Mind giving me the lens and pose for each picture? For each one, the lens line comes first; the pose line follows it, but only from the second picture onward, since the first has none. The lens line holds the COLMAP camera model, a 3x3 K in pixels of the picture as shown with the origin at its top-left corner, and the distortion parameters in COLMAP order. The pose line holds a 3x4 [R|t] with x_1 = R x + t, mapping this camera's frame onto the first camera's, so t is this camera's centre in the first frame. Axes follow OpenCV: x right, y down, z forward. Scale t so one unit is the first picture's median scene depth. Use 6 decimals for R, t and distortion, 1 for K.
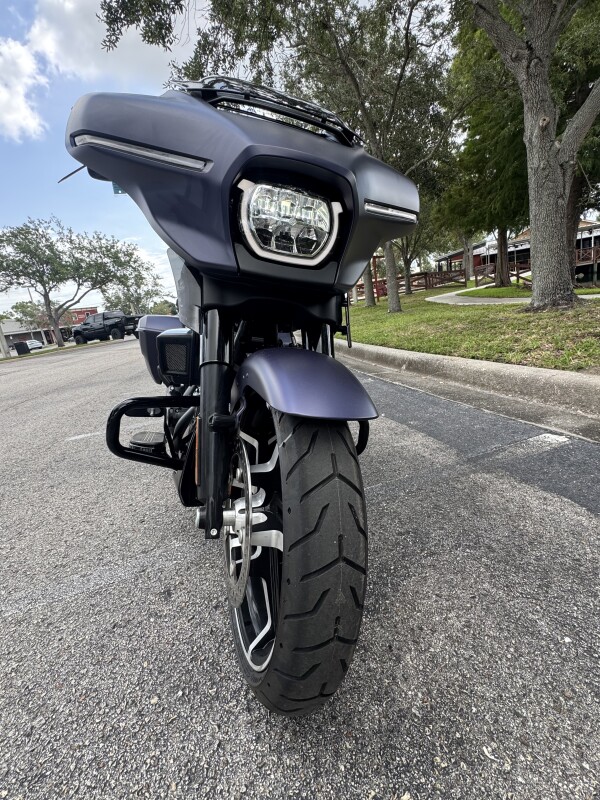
lens RADIAL K [[369.7, 0, 300.0], [0, 369.7, 400.0], [0, 0, 1]] dist [-0.001136, -0.000245]
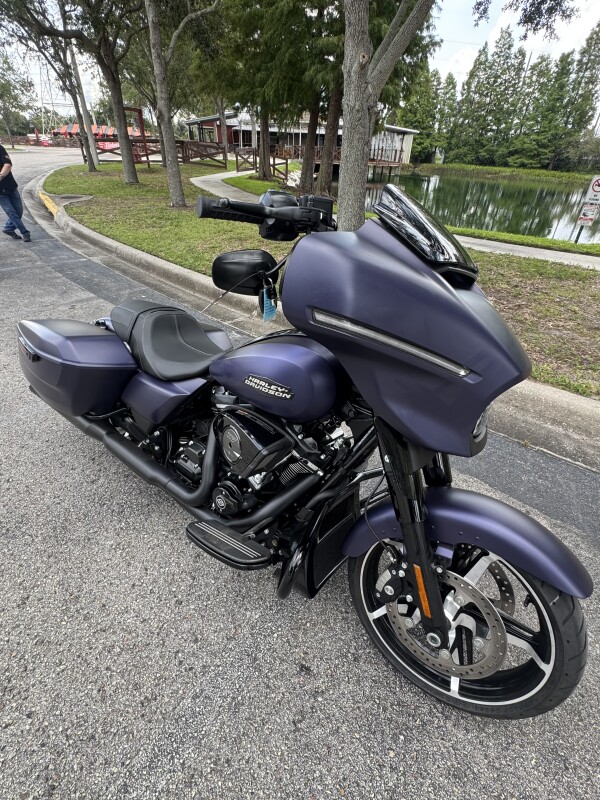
lens RADIAL K [[369.7, 0, 300.0], [0, 369.7, 400.0], [0, 0, 1]] dist [-0.001136, -0.000245]
pose [[0.808909, -0.166576, 0.563844, -0.978806], [-0.010156, 0.954922, 0.296682, -0.686244], [-0.587847, -0.245715, 0.770753, 0.364706]]
